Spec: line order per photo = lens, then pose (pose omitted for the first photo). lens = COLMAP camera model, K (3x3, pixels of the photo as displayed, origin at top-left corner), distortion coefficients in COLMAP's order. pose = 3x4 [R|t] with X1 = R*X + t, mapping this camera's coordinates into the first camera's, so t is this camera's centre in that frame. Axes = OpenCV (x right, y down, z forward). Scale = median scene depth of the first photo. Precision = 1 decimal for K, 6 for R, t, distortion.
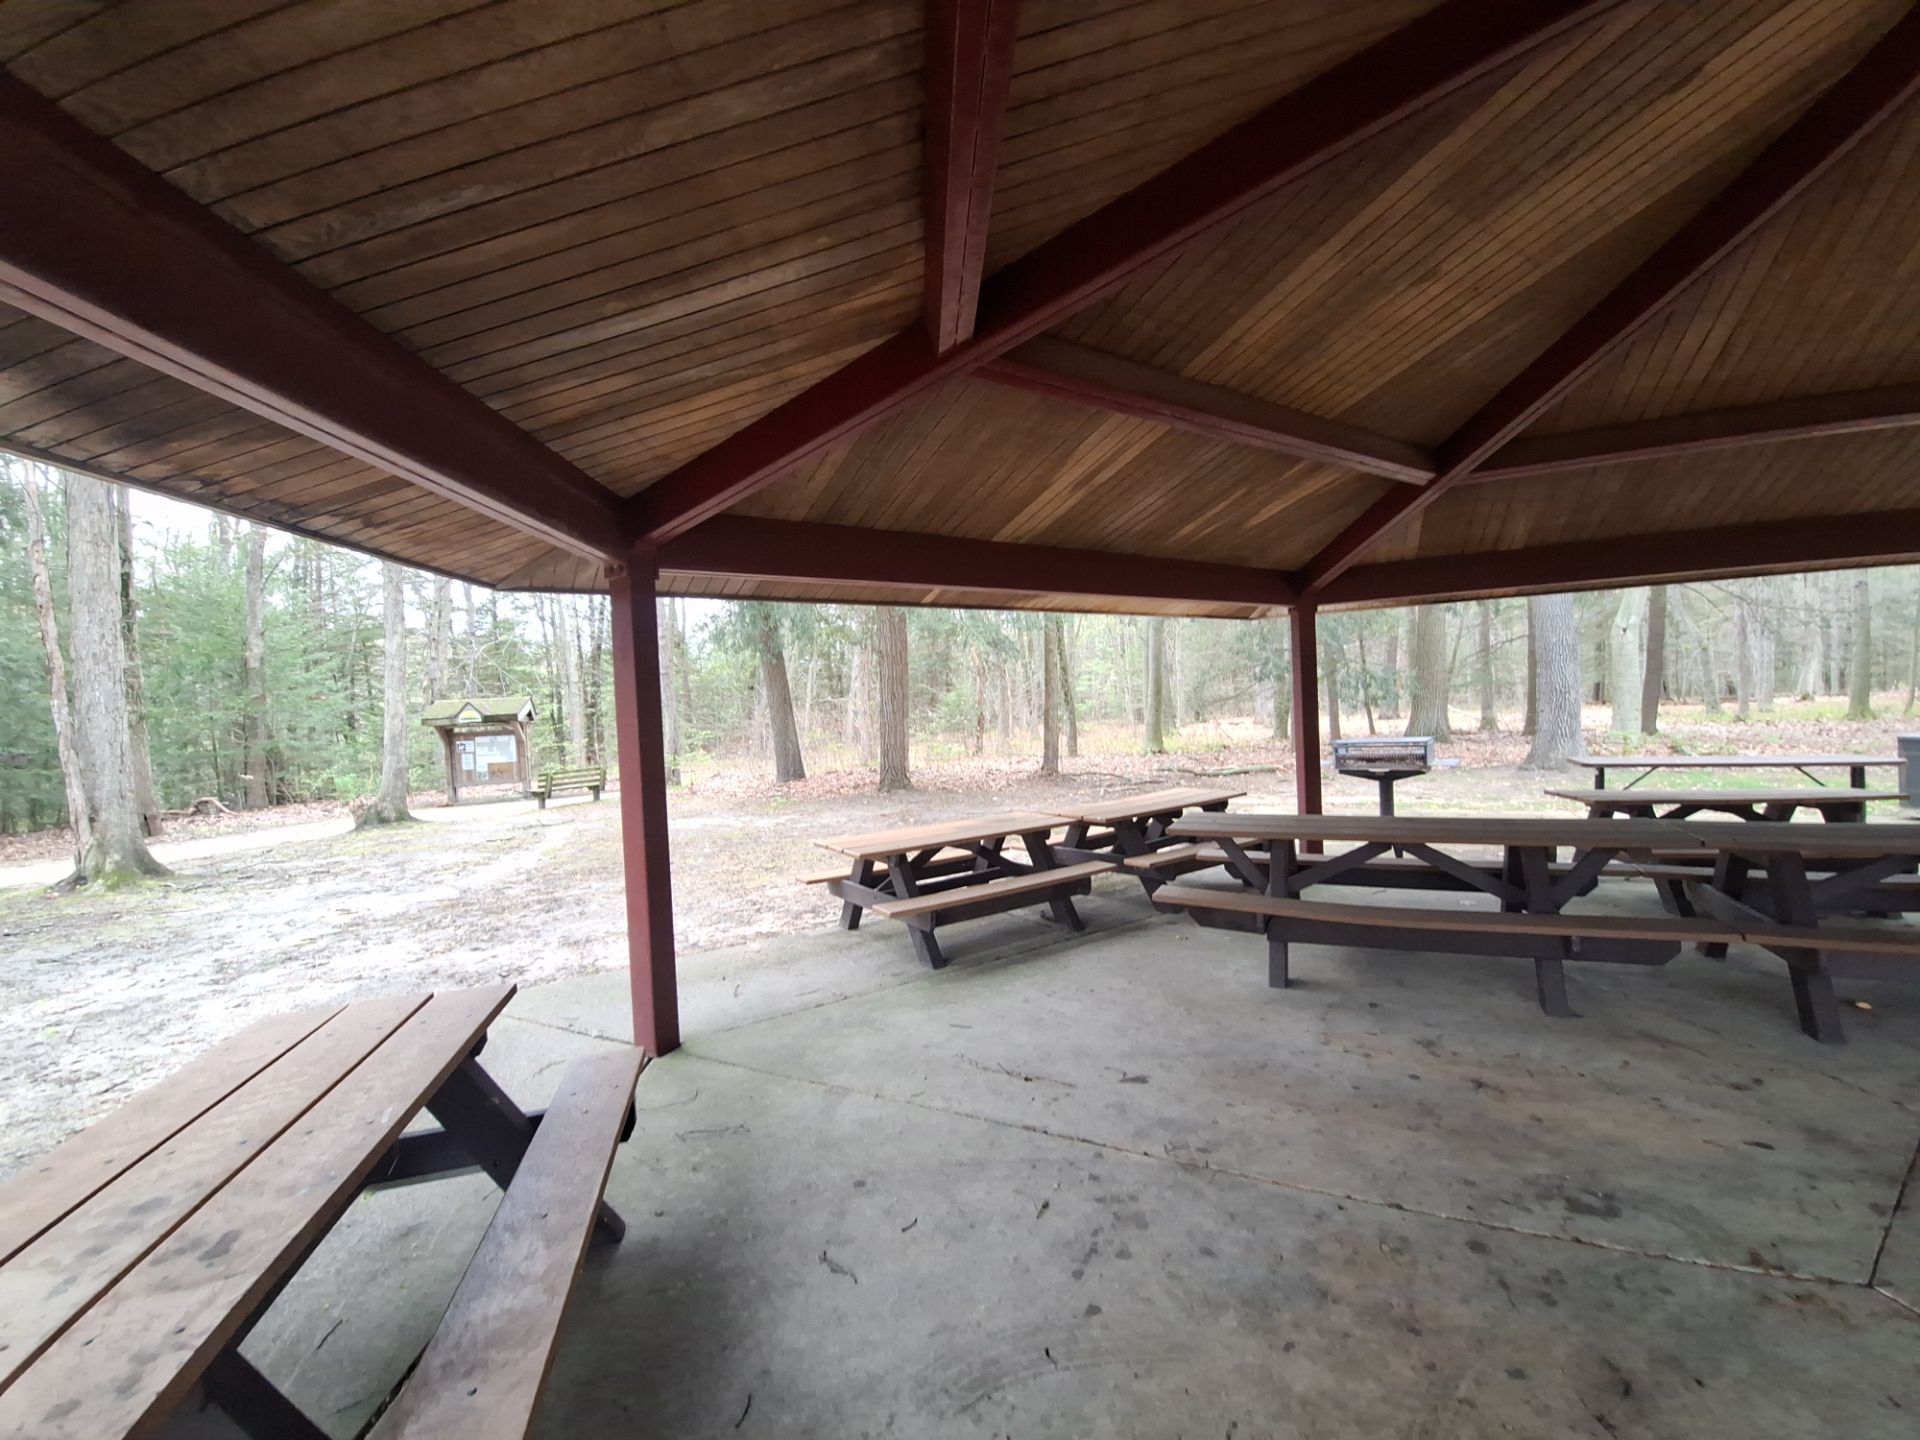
lens RADIAL K [[759.2, 0, 959.1], [0, 759.2, 725.3], [0, 0, 1]] dist [-0.002403, -0.009627]
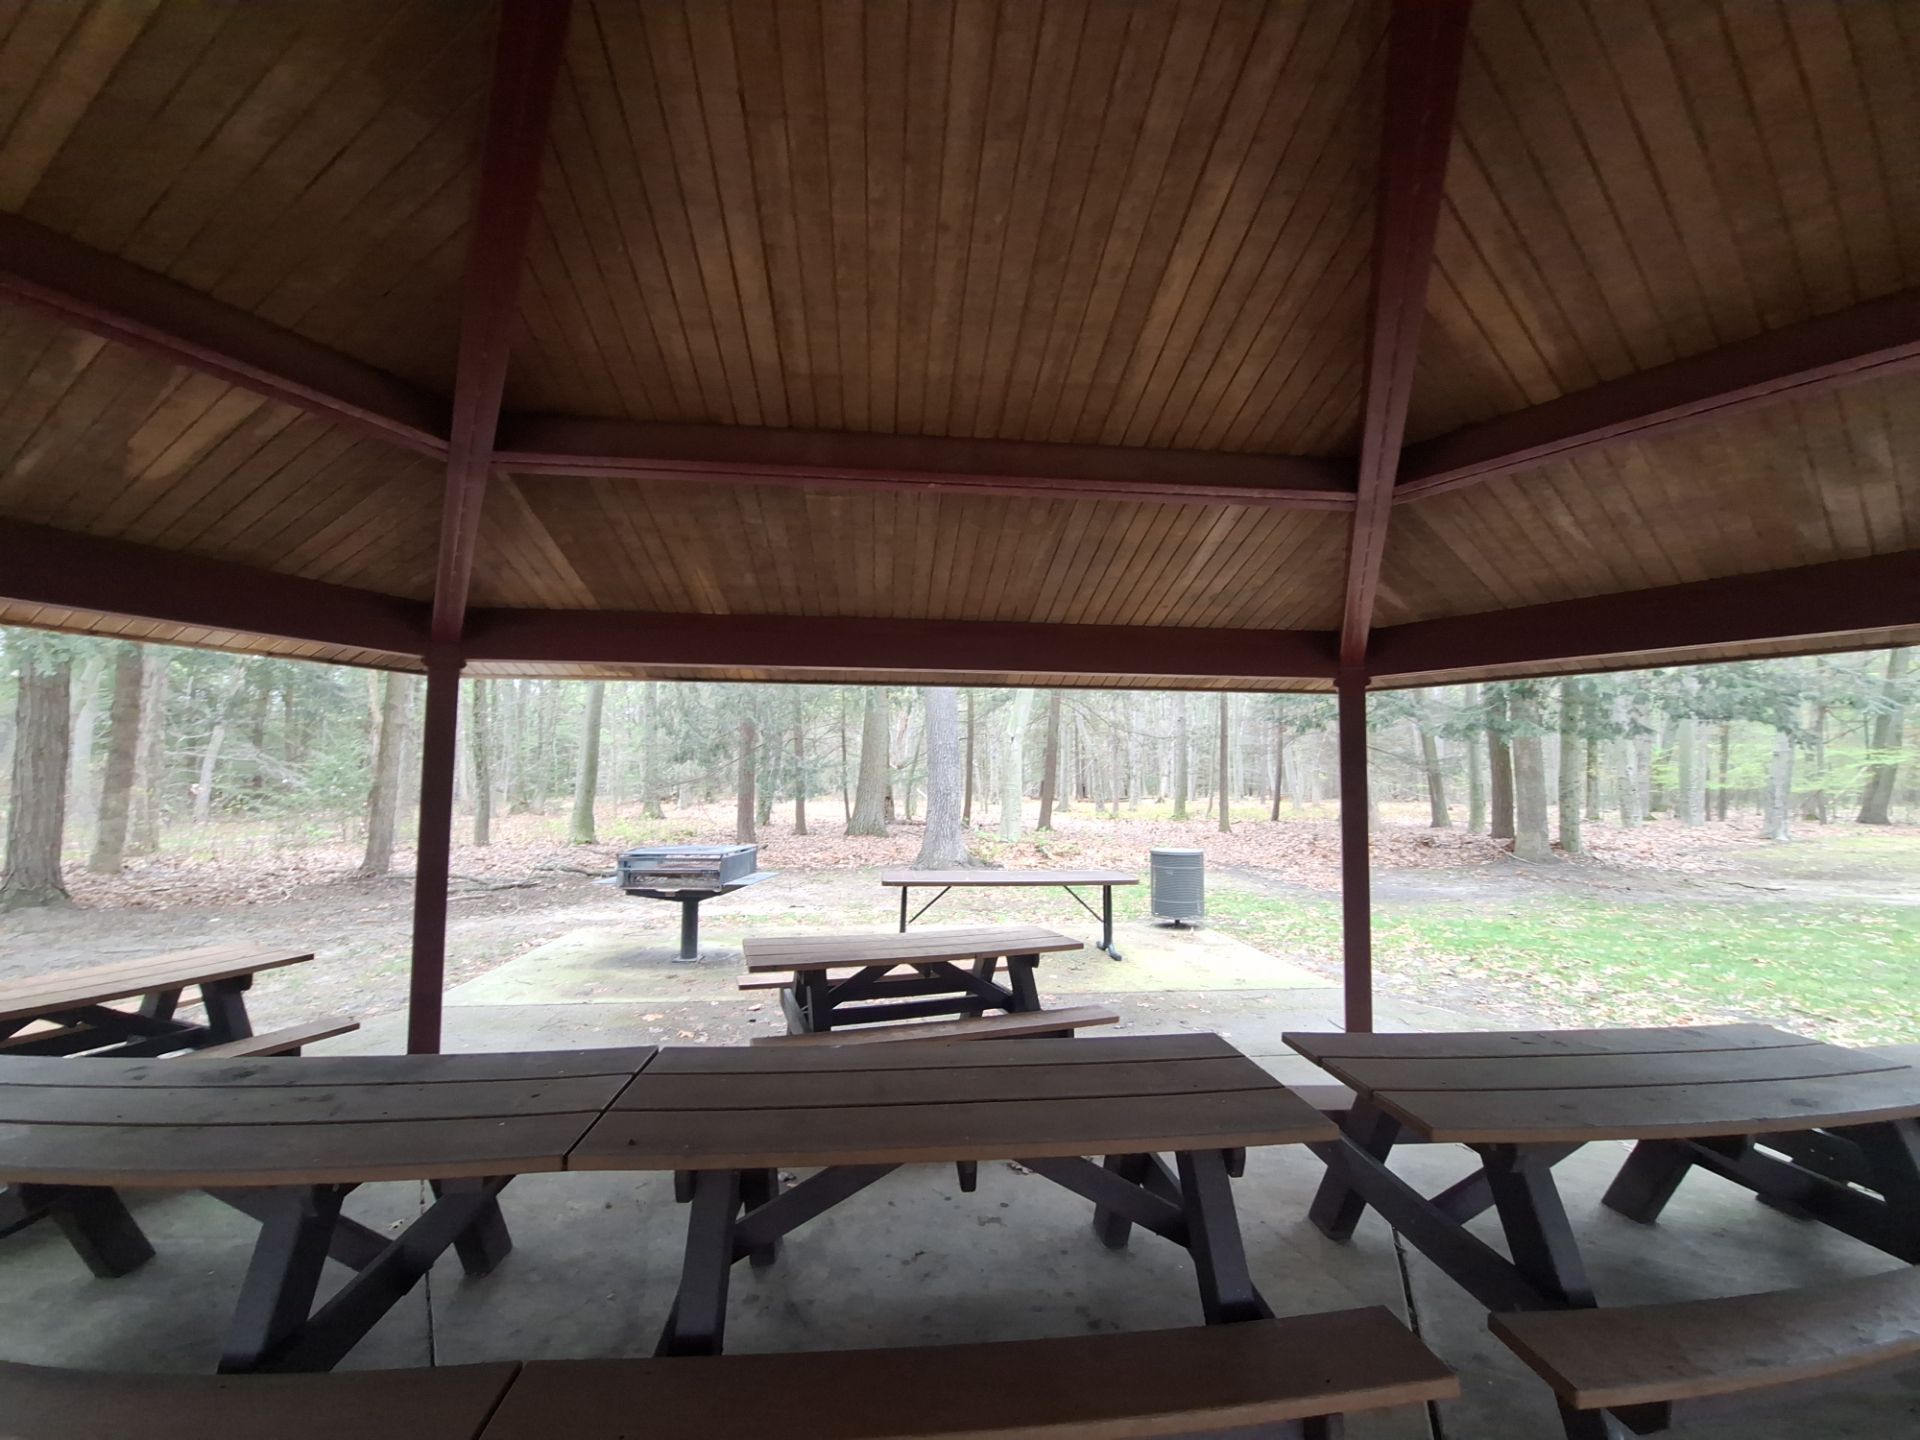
lens RADIAL K [[759.2, 0, 959.1], [0, 759.2, 725.3], [0, 0, 1]] dist [-0.002403, -0.009627]
pose [[0.838967, 0.088384, 0.536957, 0.351839], [-0.033719, 0.993269, -0.110809, -0.031656], [-0.543137, 0.074860, 0.836300, 0.161746]]
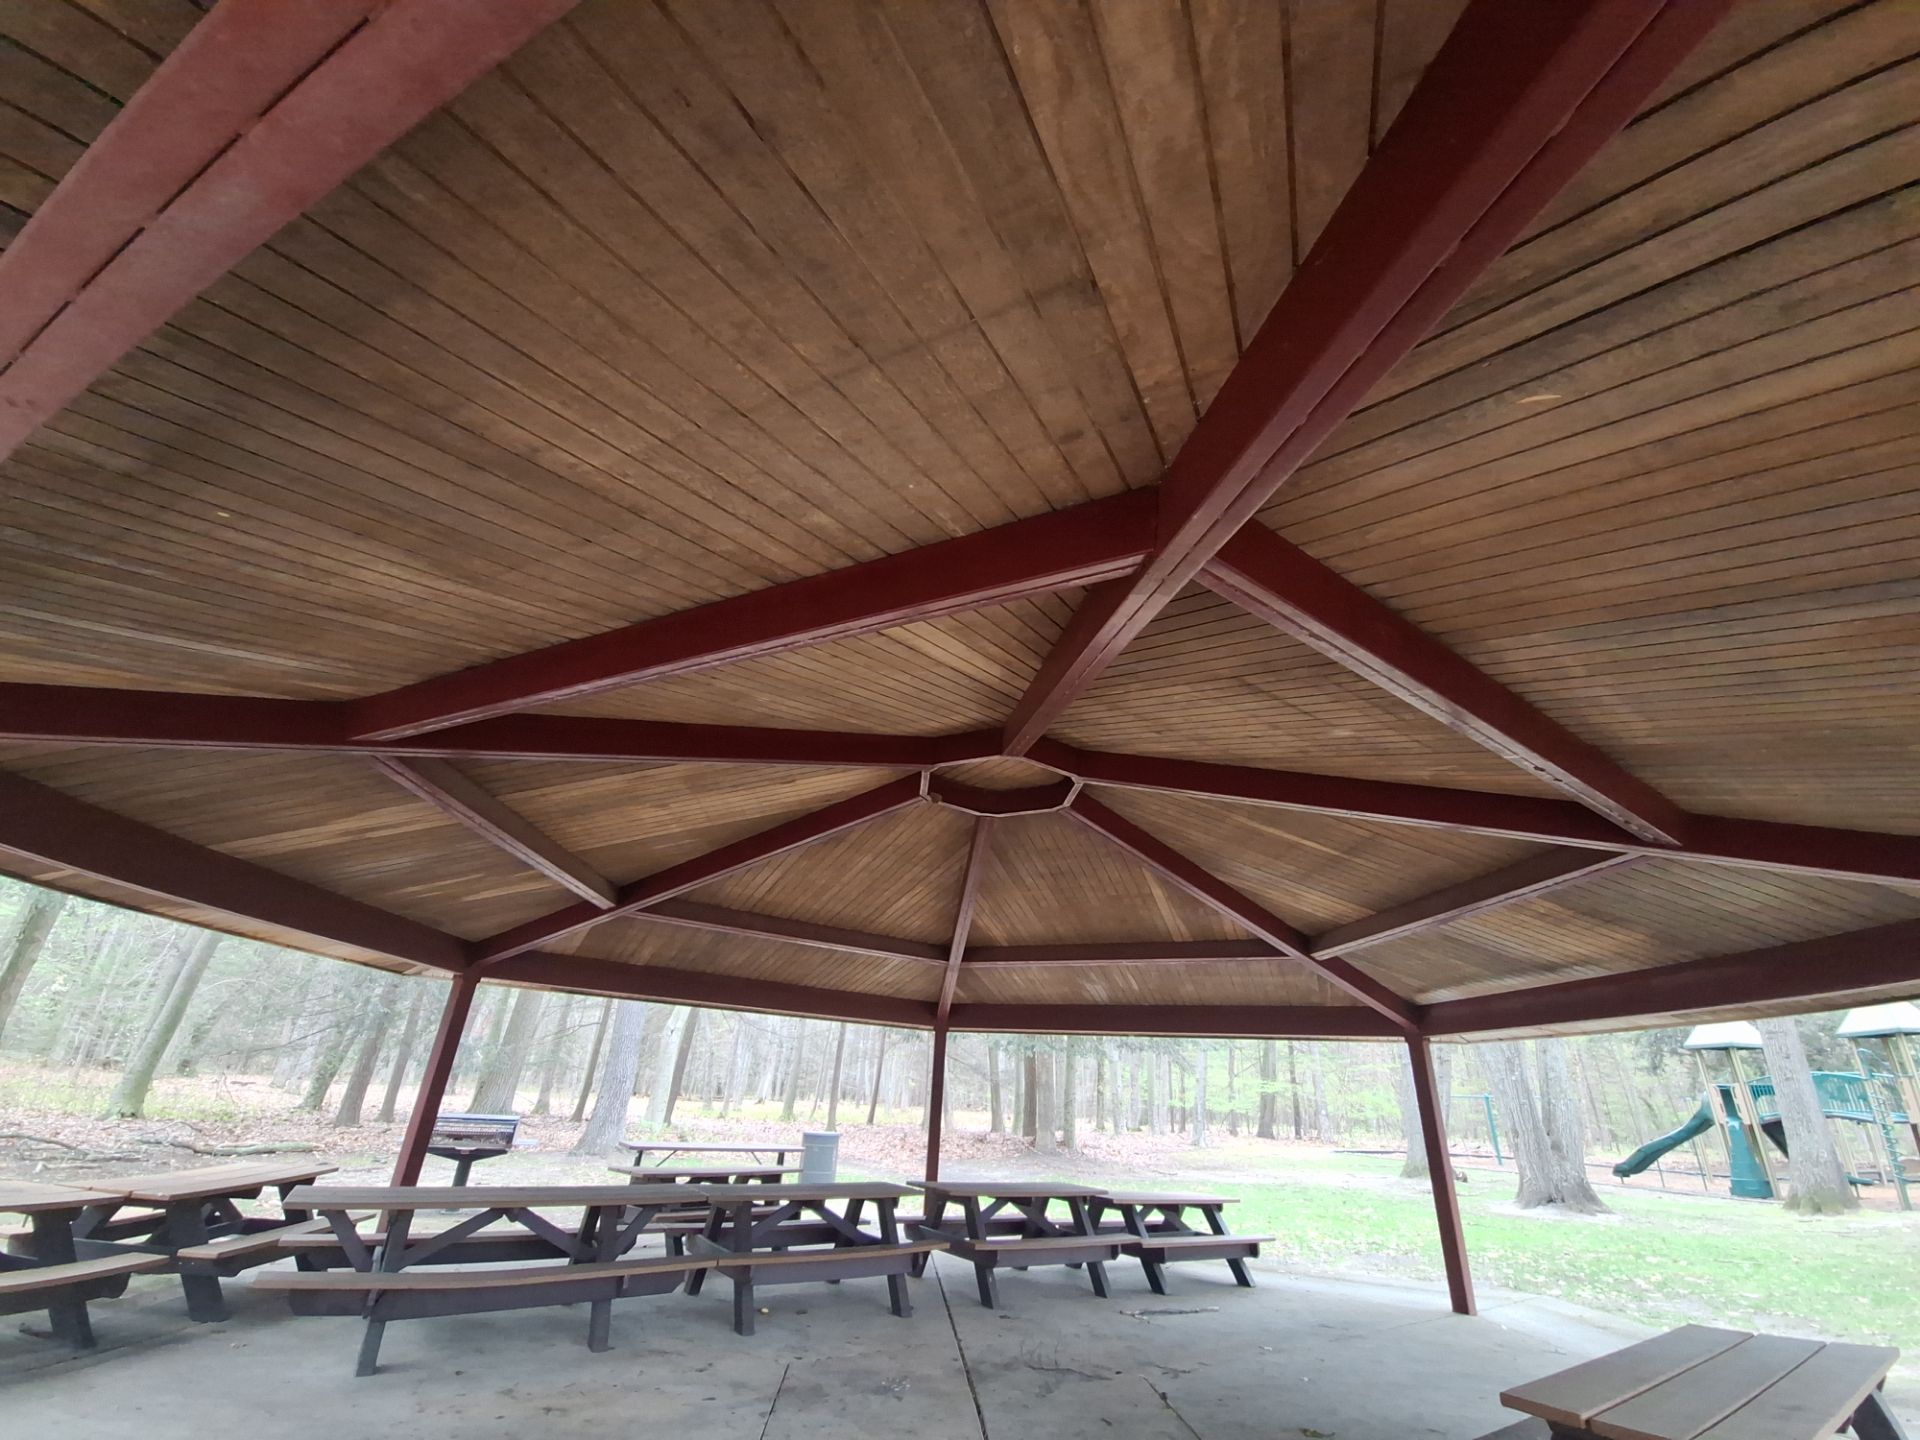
lens RADIAL K [[759.2, 0, 959.1], [0, 759.2, 725.3], [0, 0, 1]] dist [-0.002403, -0.009627]
pose [[0.468411, 0.445076, 0.763216, -0.154171], [-0.054798, 0.876817, -0.477692, 0.007473], [-0.881810, 0.181933, 0.435100, -0.125064]]
